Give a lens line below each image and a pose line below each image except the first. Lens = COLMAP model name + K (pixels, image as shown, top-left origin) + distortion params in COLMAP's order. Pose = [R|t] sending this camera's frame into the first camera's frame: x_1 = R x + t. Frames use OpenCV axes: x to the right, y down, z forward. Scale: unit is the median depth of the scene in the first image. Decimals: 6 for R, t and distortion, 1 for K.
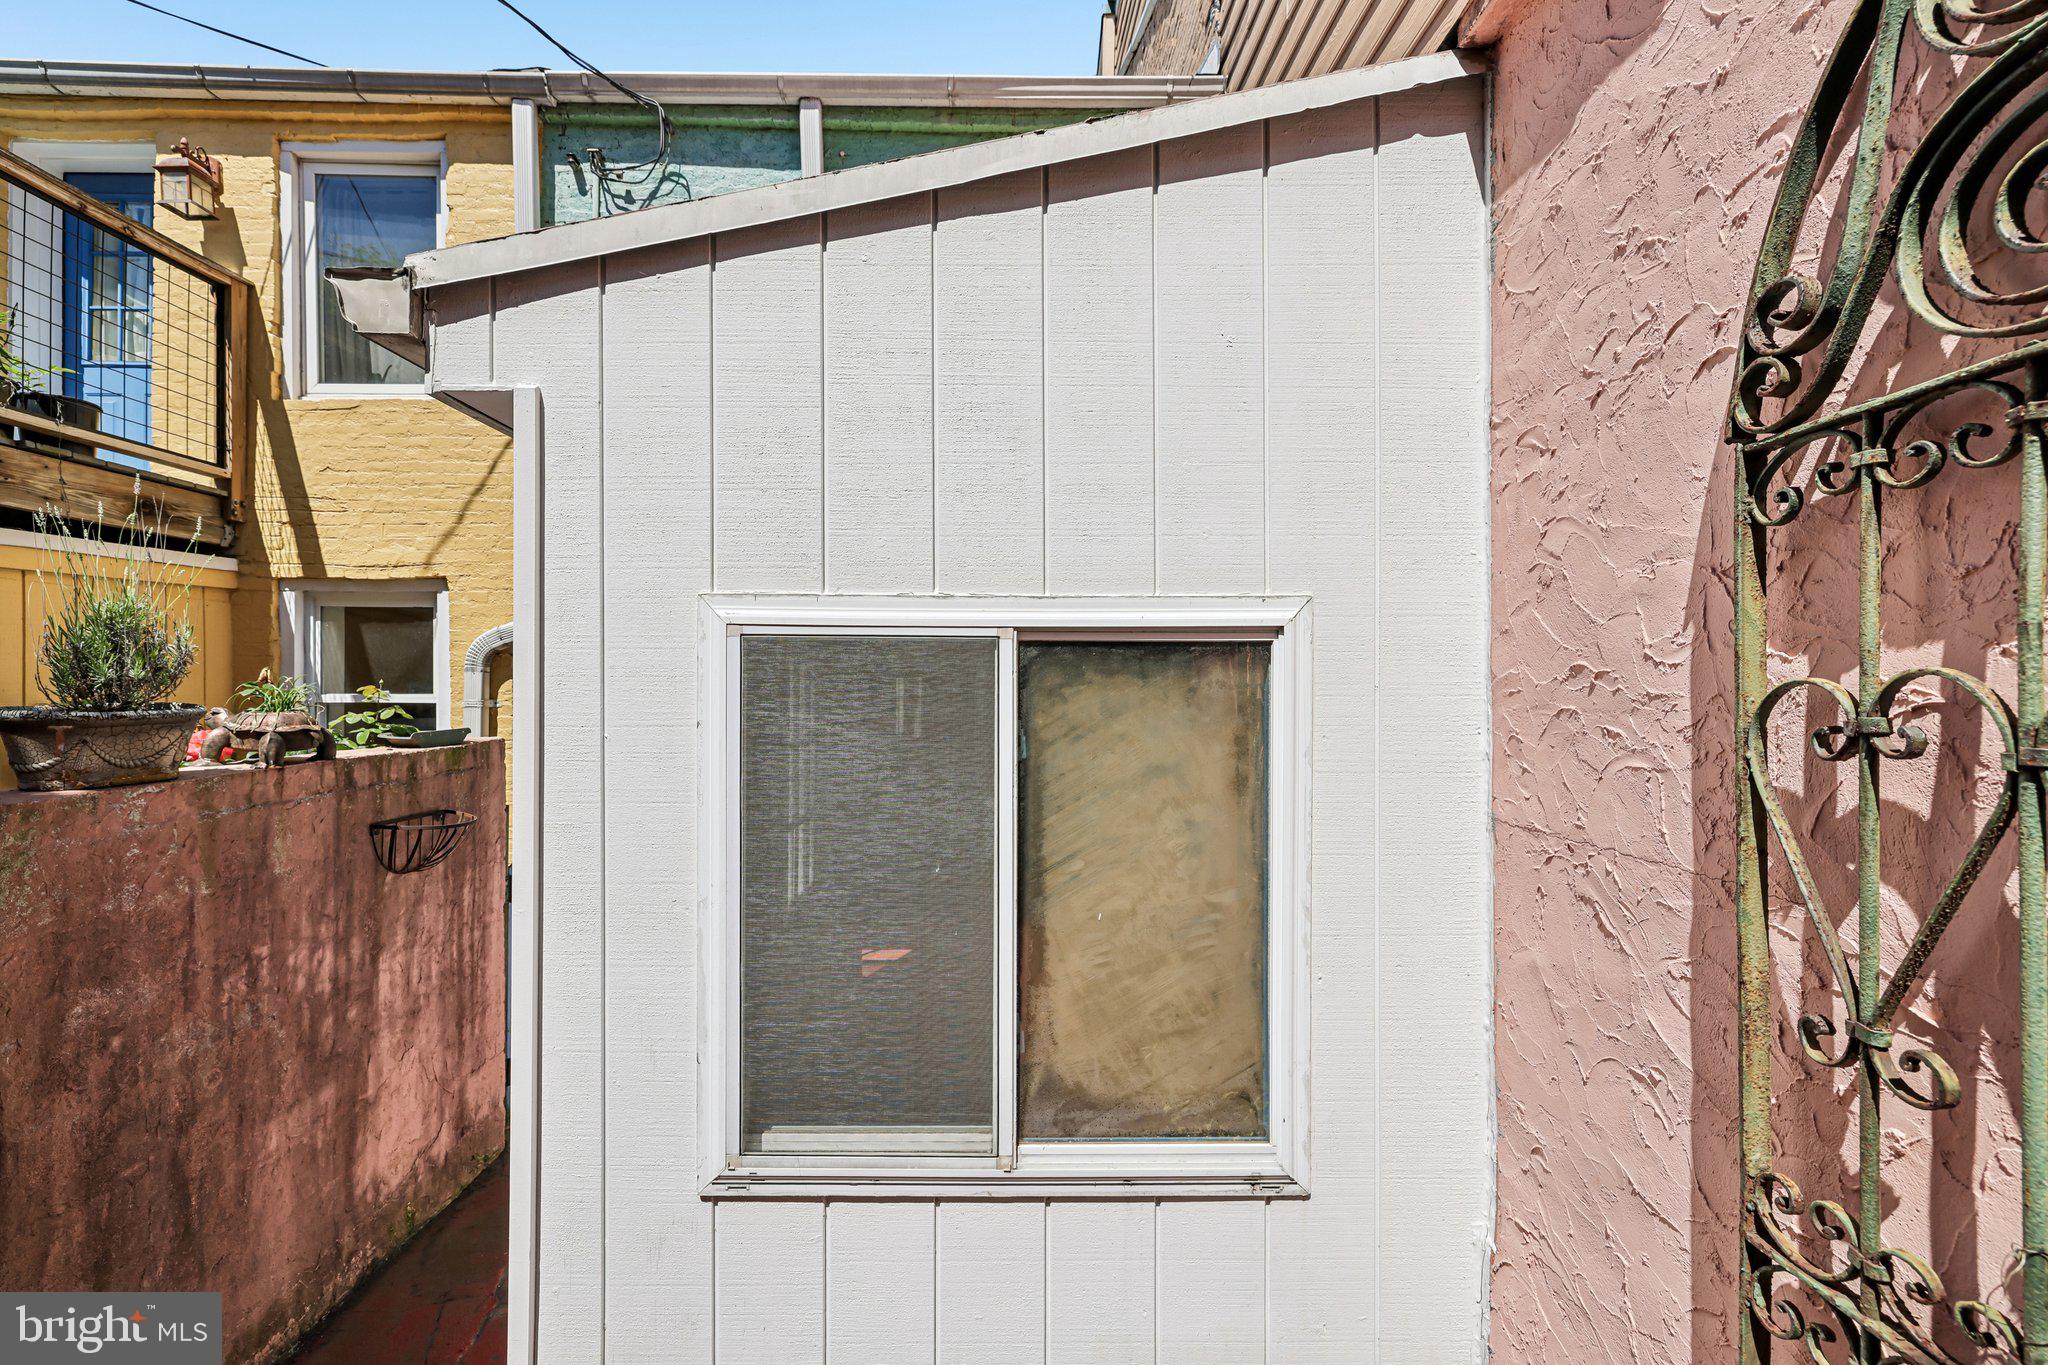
lens RADIAL K [[885.2, 0, 1012.8], [0, 885.2, 693.7], [0, 0, 1]] dist [-0.000690, 0.000543]
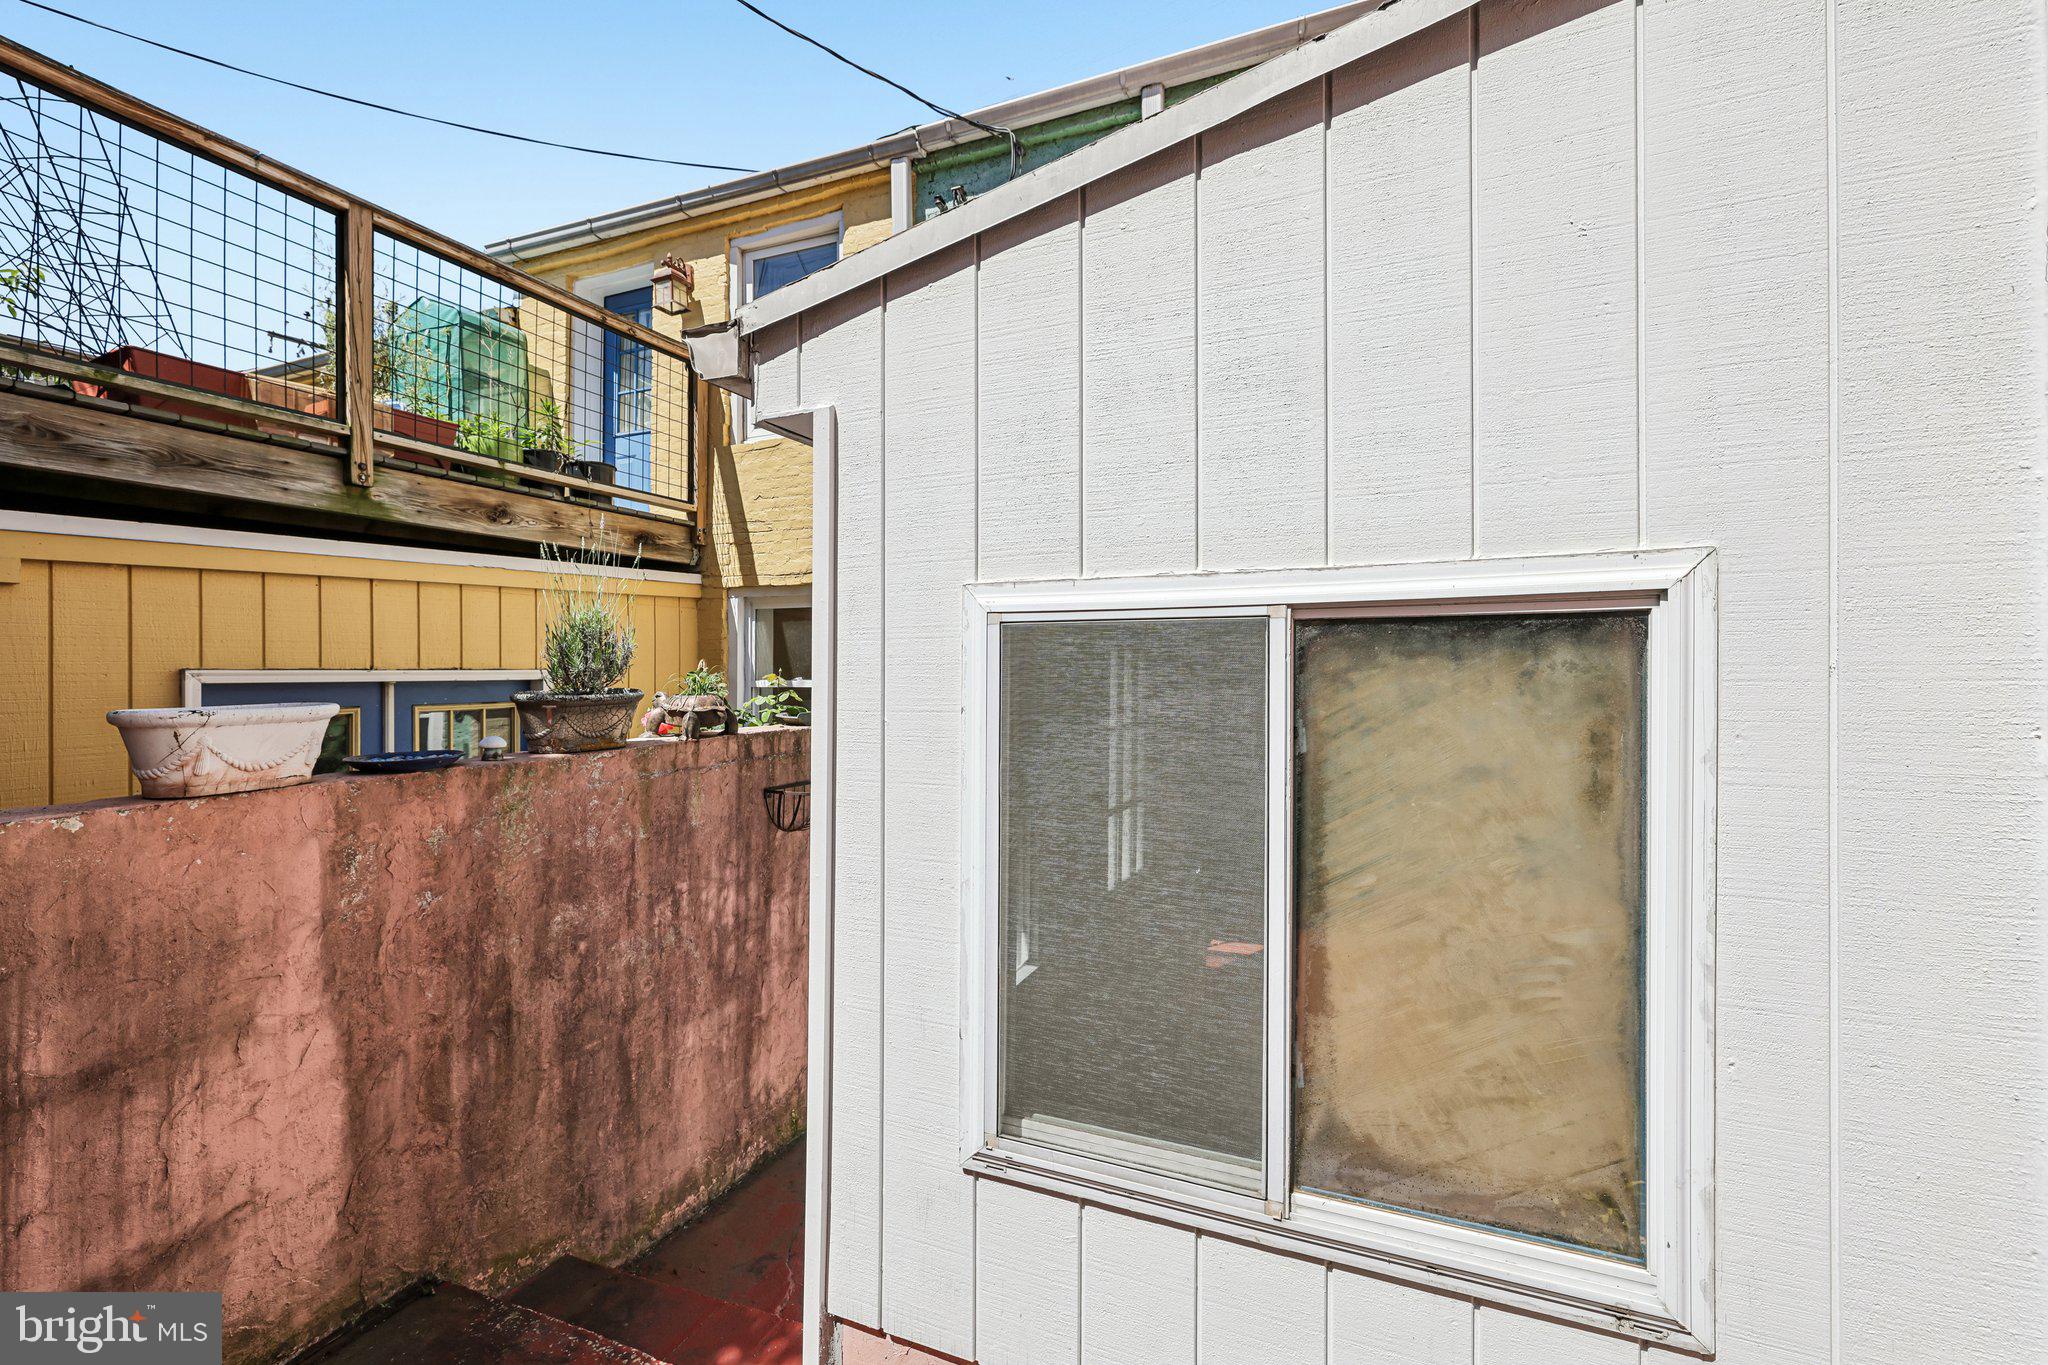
lens RADIAL K [[885.2, 0, 966.9], [0, 885.2, 675.7], [0, 0, 1]] dist [-0.000690, 0.000543]
pose [[0.906041, -0.005592, -0.423152, 0.083952], [0.004706, 0.999984, -0.003138, -0.002409], [0.423163, 0.000852, 0.906053, 0.062578]]
